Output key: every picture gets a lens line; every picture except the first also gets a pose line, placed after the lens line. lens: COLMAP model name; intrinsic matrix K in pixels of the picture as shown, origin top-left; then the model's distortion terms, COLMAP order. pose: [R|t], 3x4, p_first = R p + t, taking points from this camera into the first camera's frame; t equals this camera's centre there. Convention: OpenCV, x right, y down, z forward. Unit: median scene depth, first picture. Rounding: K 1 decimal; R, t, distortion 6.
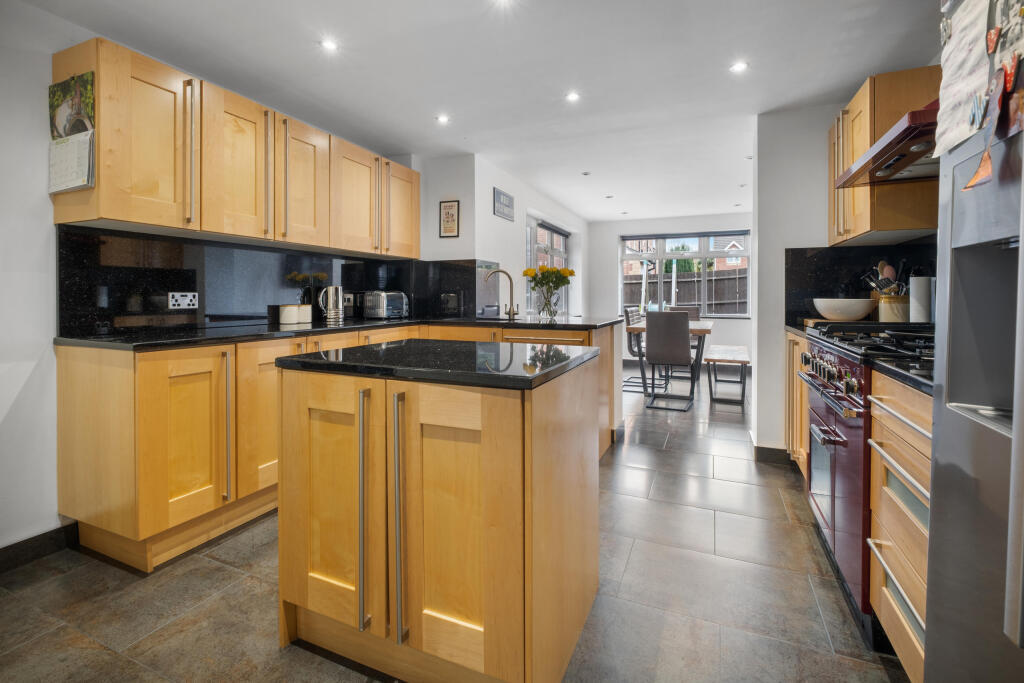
lens RADIAL K [[464.6, 0, 502.1], [0, 464.6, 296.9], [0, 0, 1]] dist [-0.006096, 0.000256]
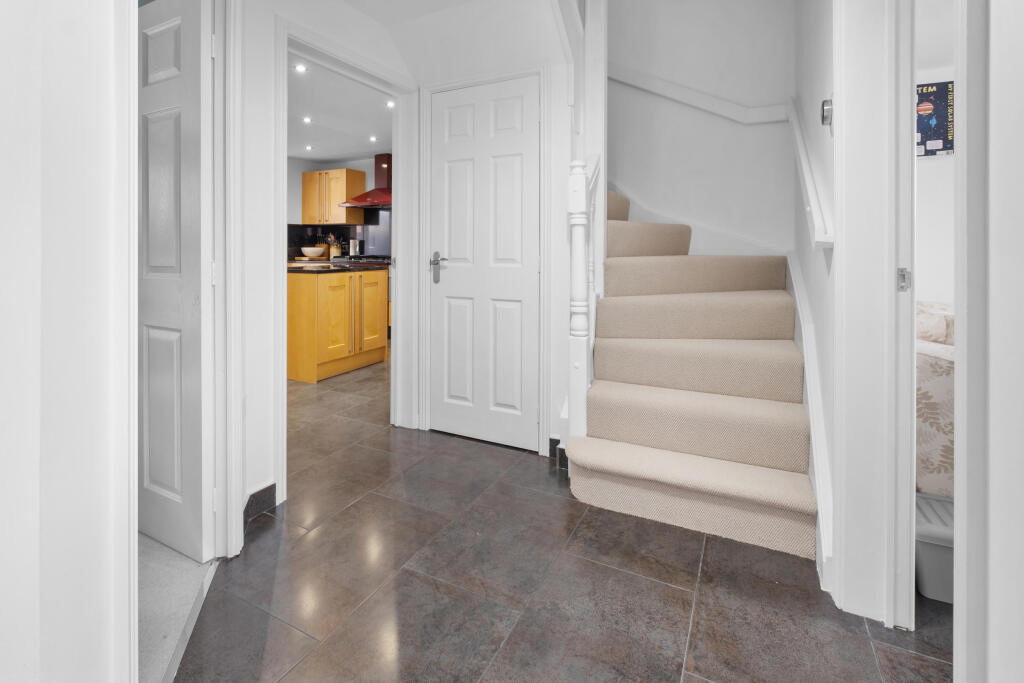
lens RADIAL K [[464.6, 0, 514.7], [0, 464.6, 249.3], [0, 0, 1]] dist [-0.006096, 0.000256]
pose [[0.034787, -0.004519, 0.999385, -1.494432], [0.004422, 0.999981, 0.004368, 0.004923], [-0.999385, 0.004267, 0.034806, -0.096409]]
